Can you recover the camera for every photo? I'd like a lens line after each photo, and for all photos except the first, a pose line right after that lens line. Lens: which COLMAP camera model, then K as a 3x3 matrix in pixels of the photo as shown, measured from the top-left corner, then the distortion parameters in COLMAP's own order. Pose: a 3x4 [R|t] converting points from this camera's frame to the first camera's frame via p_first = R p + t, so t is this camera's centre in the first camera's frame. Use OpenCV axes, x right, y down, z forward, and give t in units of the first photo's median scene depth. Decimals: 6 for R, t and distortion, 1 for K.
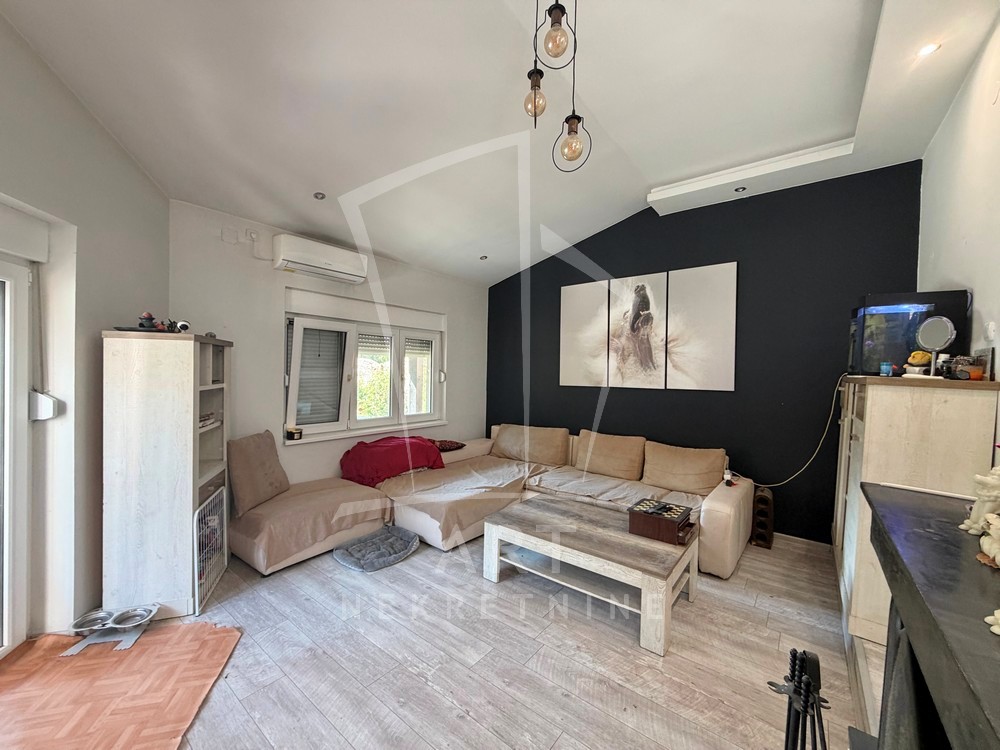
lens RADIAL K [[397.9, 0, 499.0], [0, 397.9, 378.9], [0, 0, 1]] dist [0.000943, -0.000455]
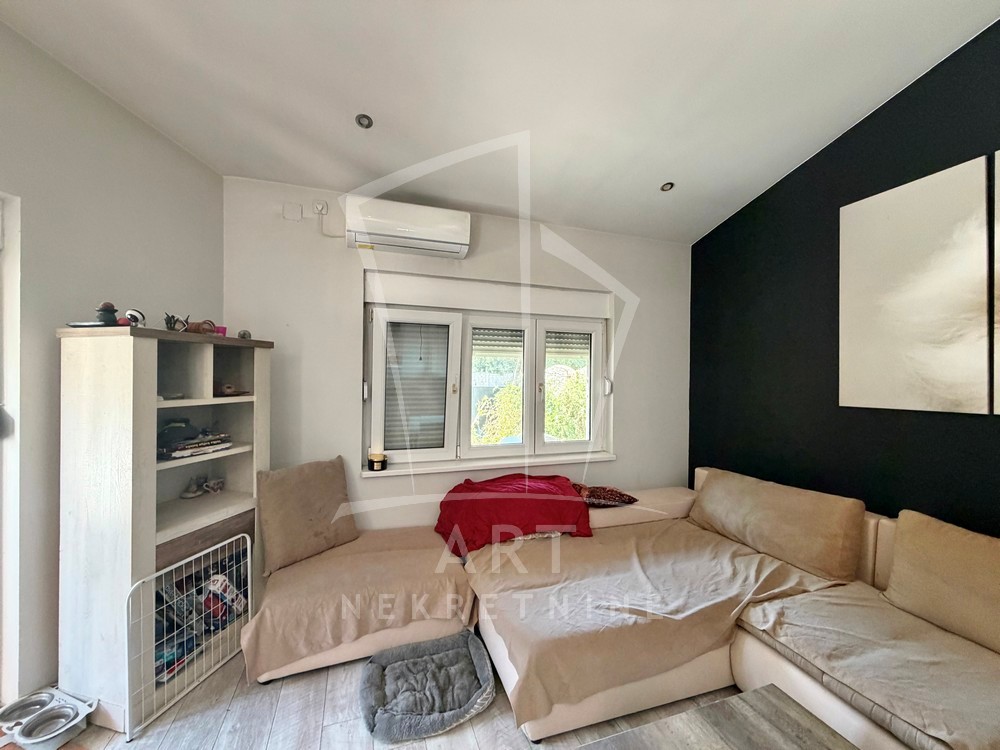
lens RADIAL K [[397.9, 0, 497.8], [0, 397.9, 376.8], [0, 0, 1]] dist [0.000943, -0.000455]
pose [[0.838573, -0.008280, -0.544726, 0.080442], [-0.005462, 0.999706, -0.023604, -0.006720], [0.544761, 0.022769, 0.838282, 0.424950]]
